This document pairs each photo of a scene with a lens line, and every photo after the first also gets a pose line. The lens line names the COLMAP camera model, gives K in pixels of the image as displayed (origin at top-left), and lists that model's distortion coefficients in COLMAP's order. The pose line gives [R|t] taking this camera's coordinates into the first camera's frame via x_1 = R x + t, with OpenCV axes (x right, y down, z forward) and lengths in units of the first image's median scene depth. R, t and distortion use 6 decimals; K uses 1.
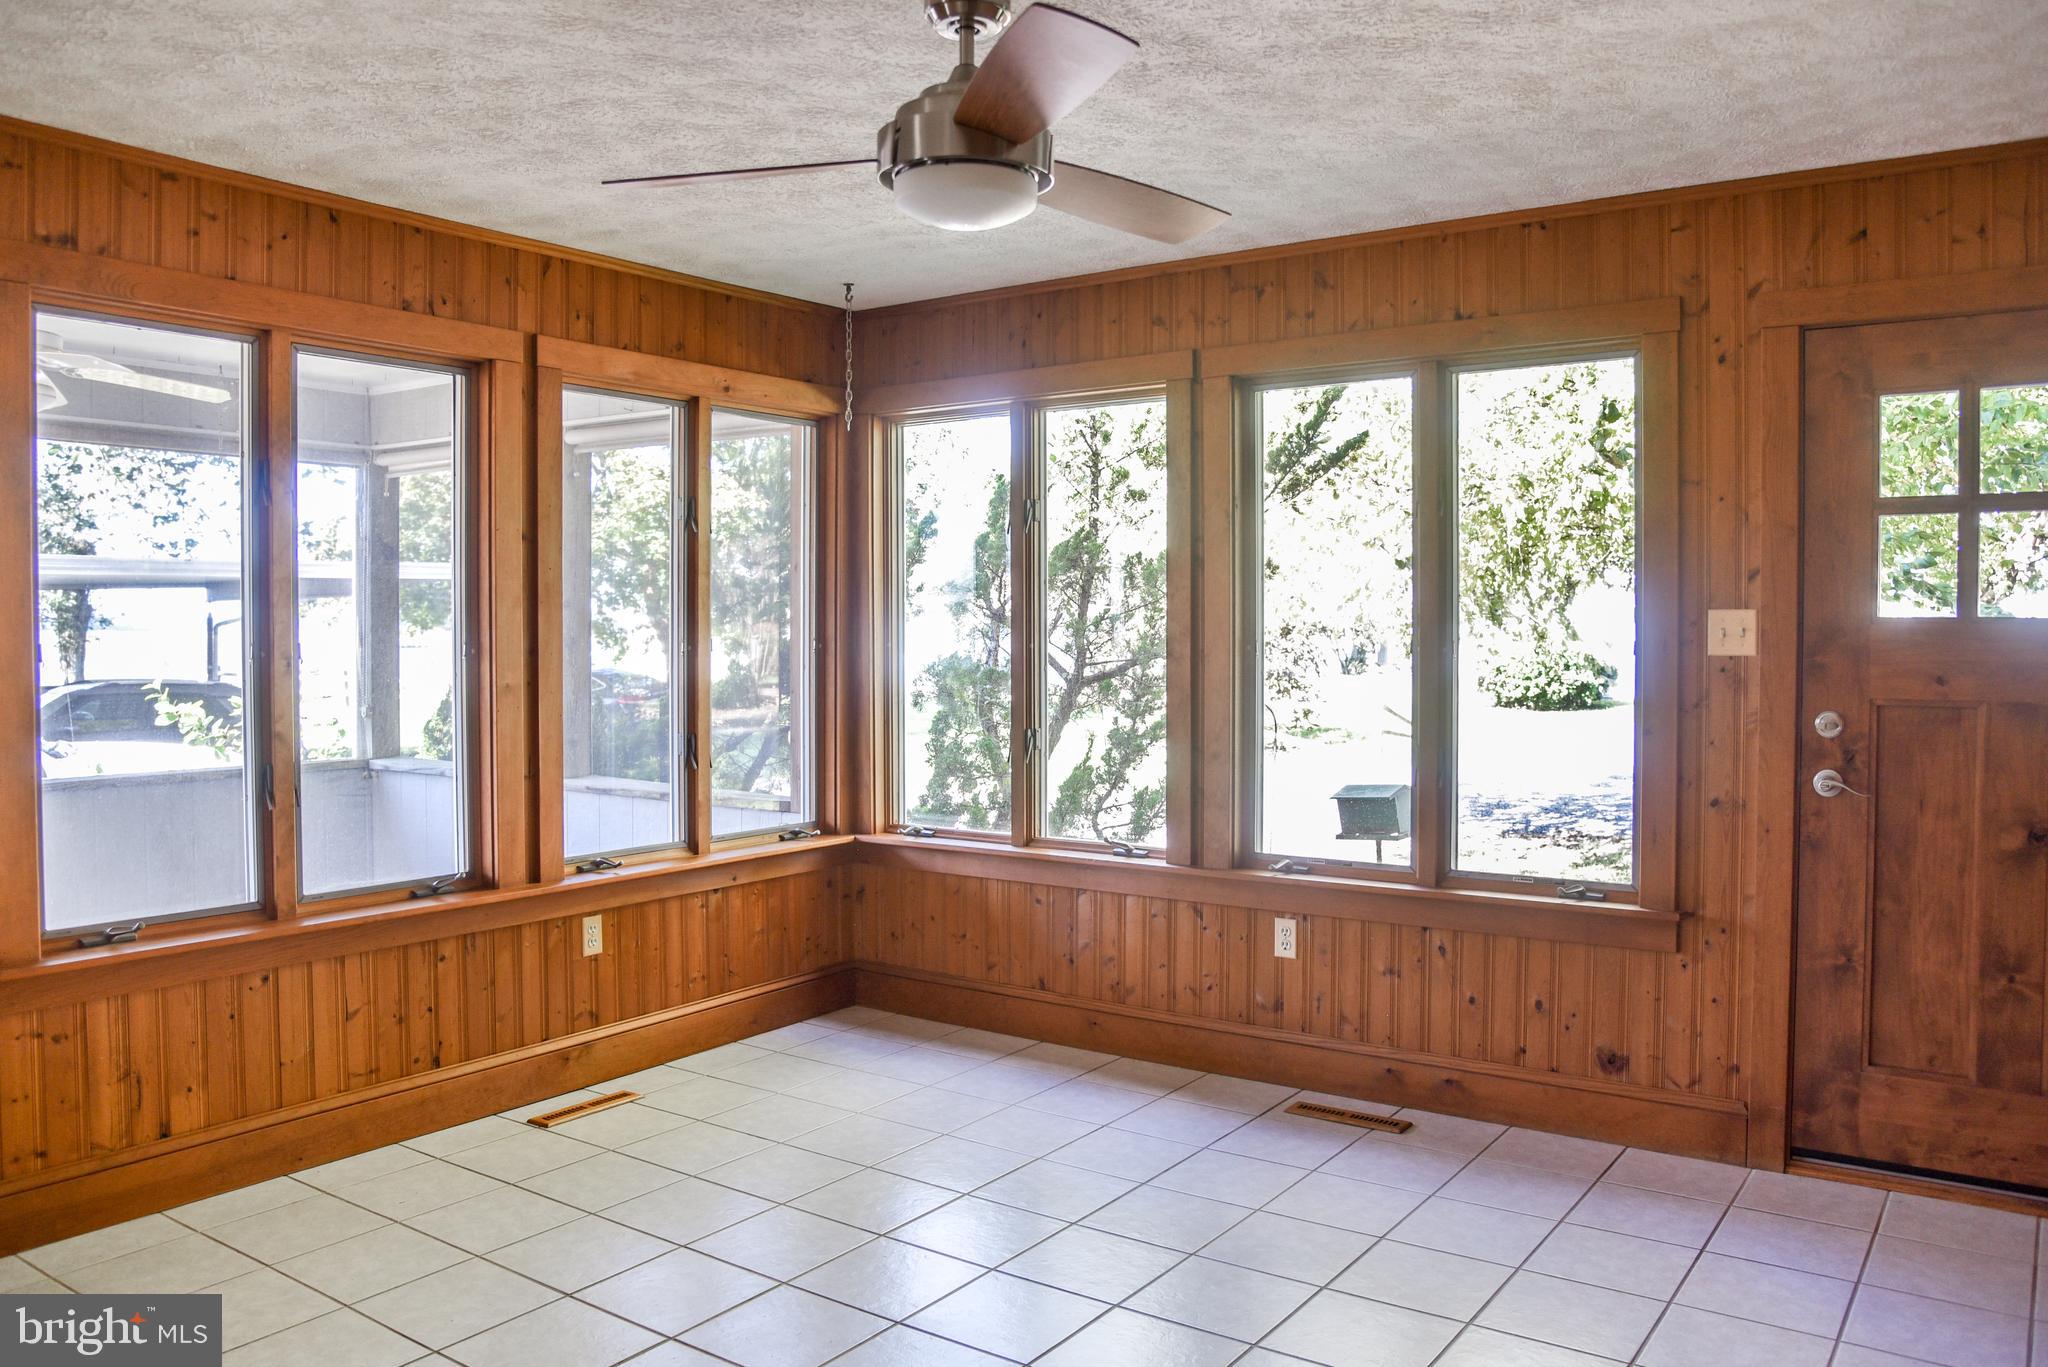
lens RADIAL K [[1552.7, 0, 1022.7], [0, 1552.7, 670.6], [0, 0, 1]] dist [-0.103468, 0.067330]
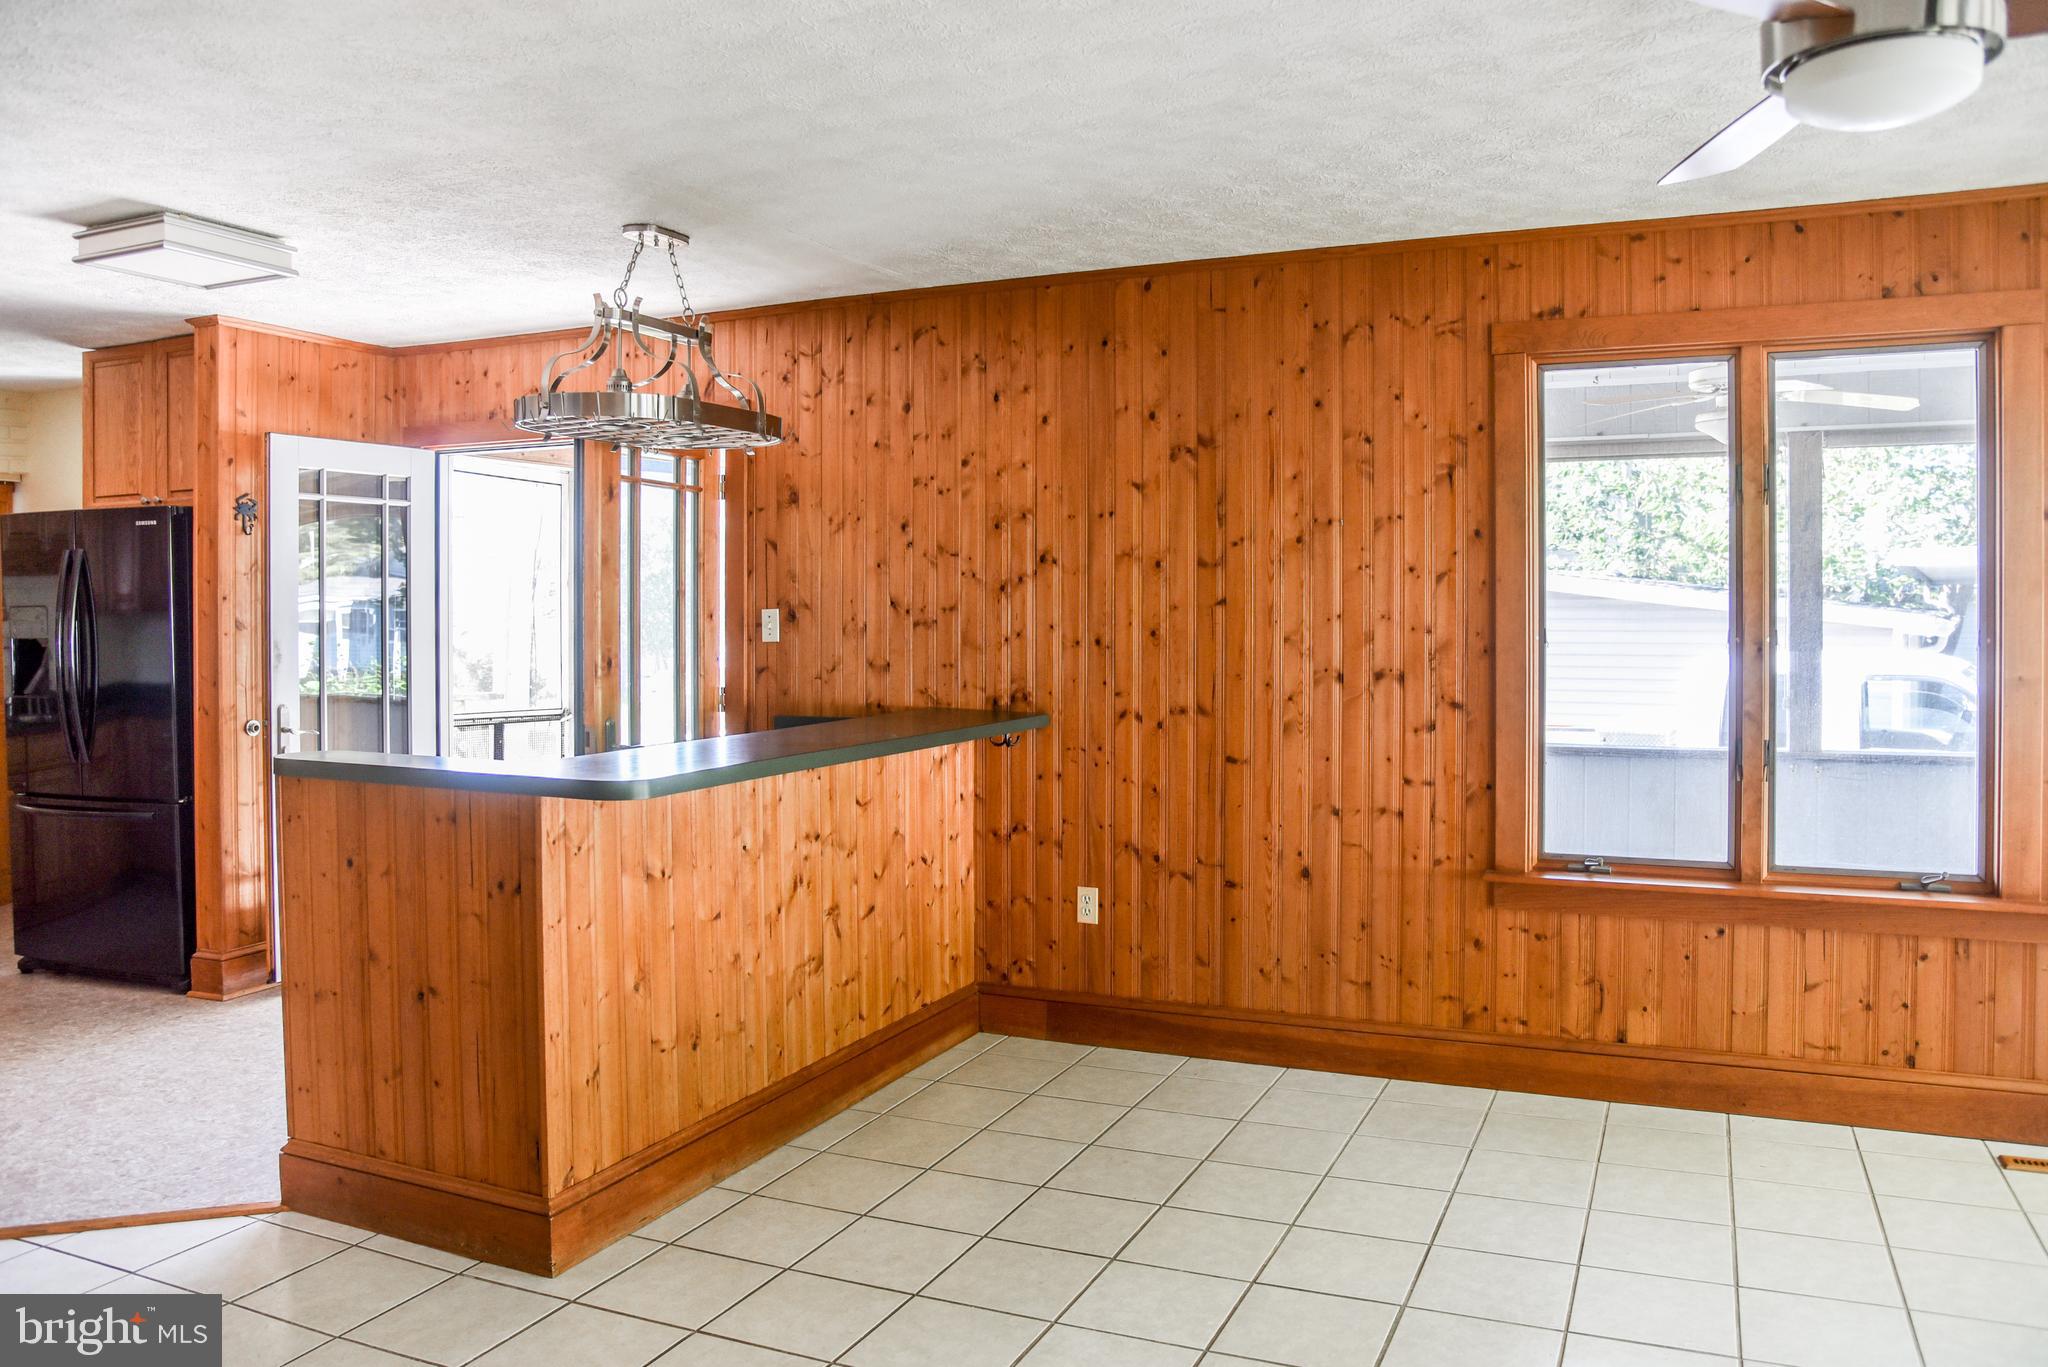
lens RADIAL K [[1473.9, 0, 1058.4], [0, 1473.9, 632.1], [0, 0, 1]] dist [-0.109200, 0.071976]
pose [[0.208234, 0.008579, -0.978041, 0.415073], [-0.023635, 0.999714, 0.003737, -0.008395], [0.977793, 0.022338, 0.208377, 0.289891]]
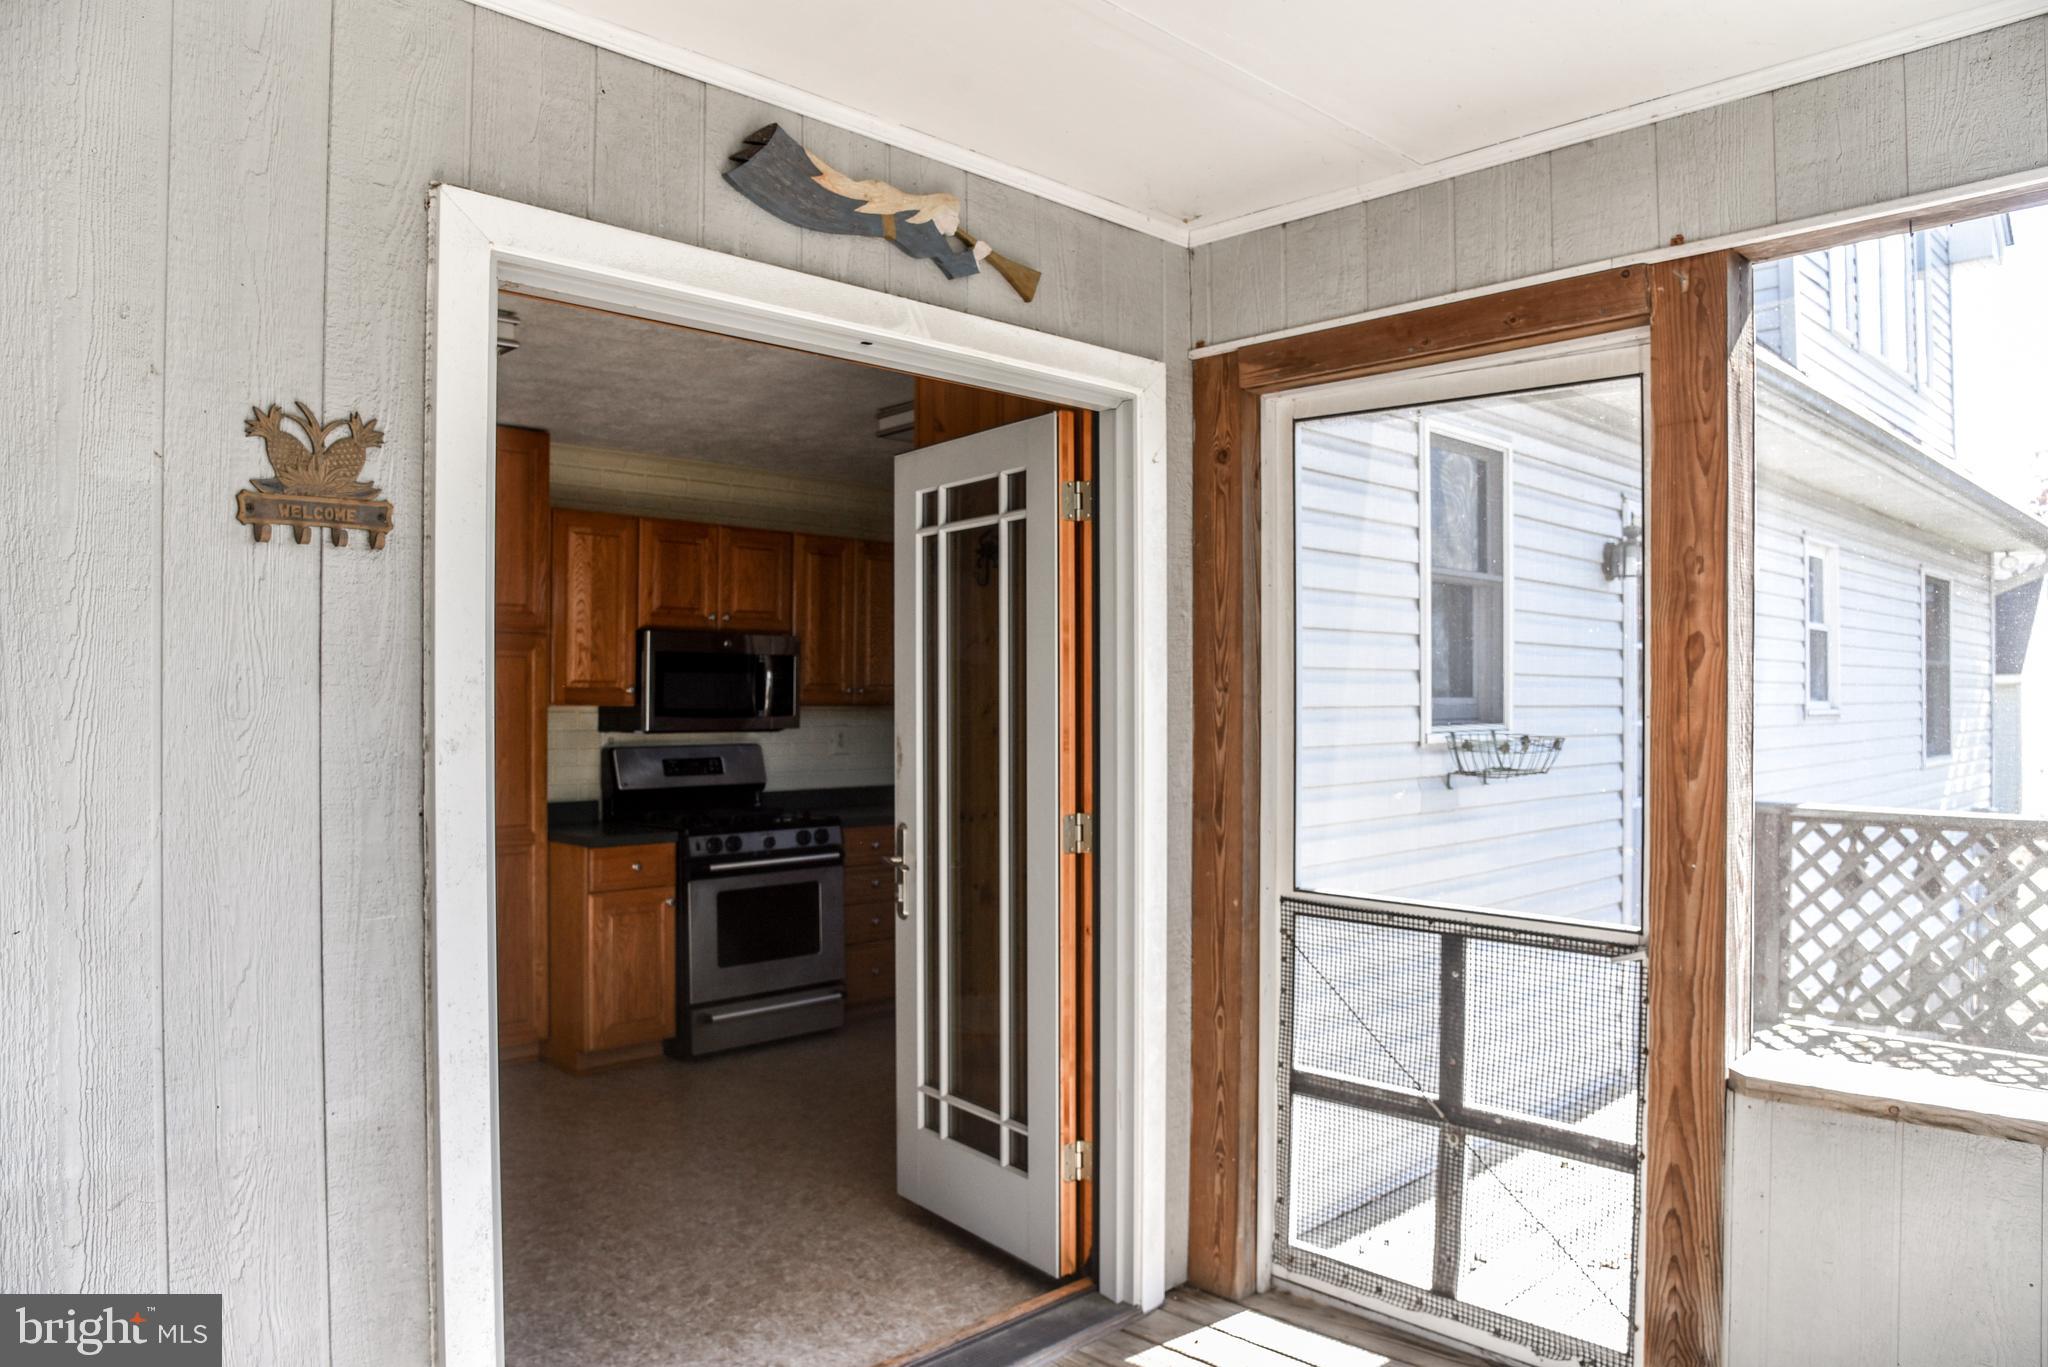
lens RADIAL K [[1473.1, 0, 1080.4], [0, 1473.1, 688.0], [0, 0, 1]] dist [-0.113498, 0.082362]
pose [[-0.992210, -0.003094, 0.124538, -1.314843], [-0.000405, 0.999766, 0.021613, -0.036577], [-0.124575, 0.021394, -0.991979, 0.847326]]
